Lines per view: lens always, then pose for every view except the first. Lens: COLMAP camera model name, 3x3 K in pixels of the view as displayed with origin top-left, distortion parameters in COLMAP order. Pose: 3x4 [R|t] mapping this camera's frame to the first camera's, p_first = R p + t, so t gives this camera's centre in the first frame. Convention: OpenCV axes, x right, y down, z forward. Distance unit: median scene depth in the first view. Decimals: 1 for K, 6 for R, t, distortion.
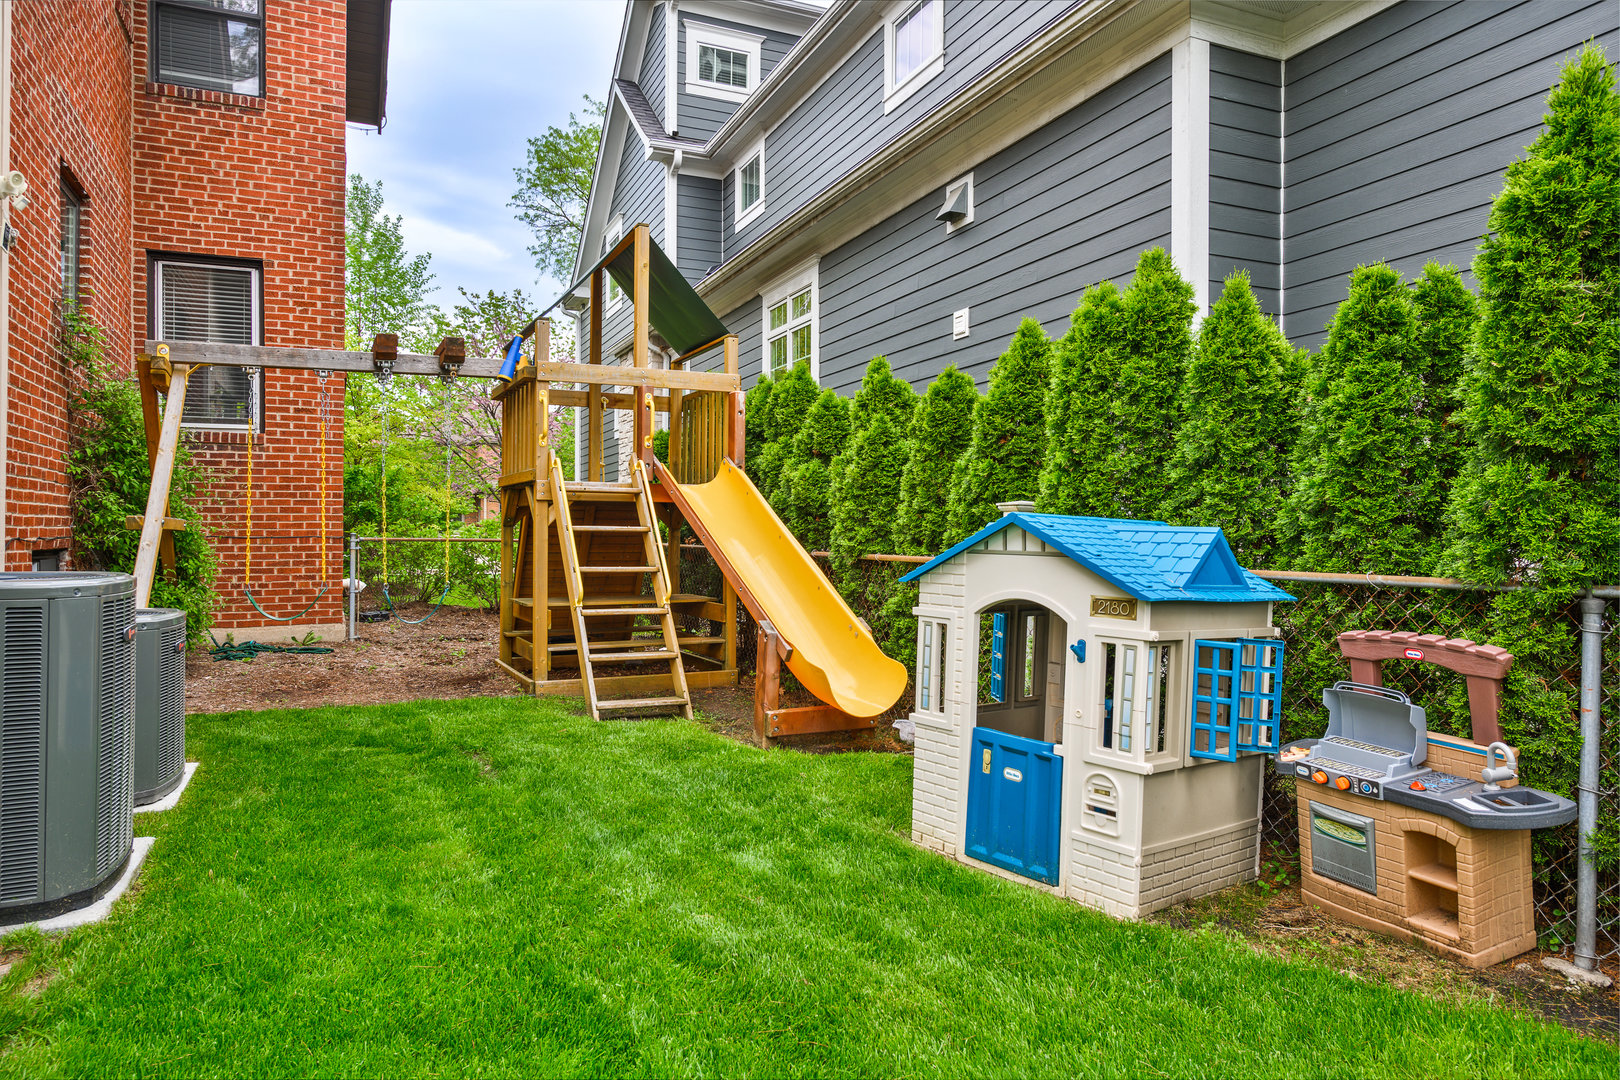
lens RADIAL K [[1018.8, 0, 810.0], [0, 1018.8, 540.0], [0, 0, 1]] dist [0.001395, 0.000230]
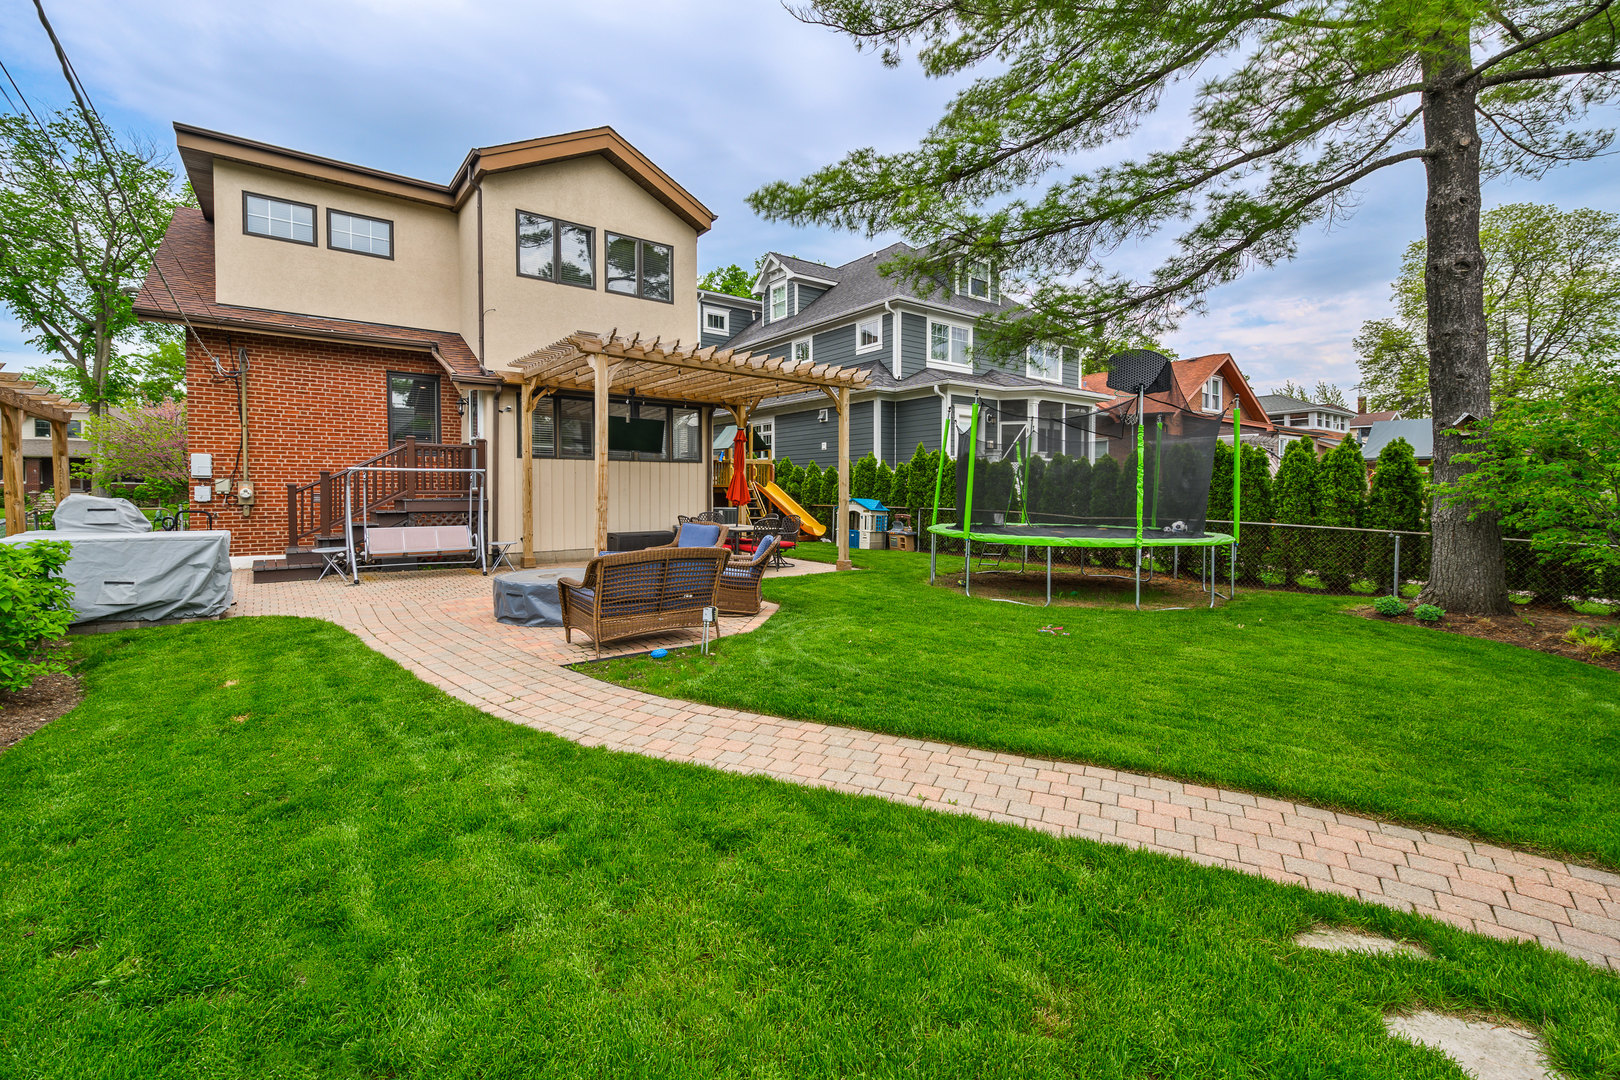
lens RADIAL K [[637.9, 0, 810.5], [0, 637.9, 538.0], [0, 0, 1]] dist [0.009599, 0.000058]
pose [[0.972117, -0.020946, 0.233561, -1.169448], [0.005066, 0.997646, 0.068385, -0.060844], [-0.234444, -0.065295, 0.969934, -3.381477]]
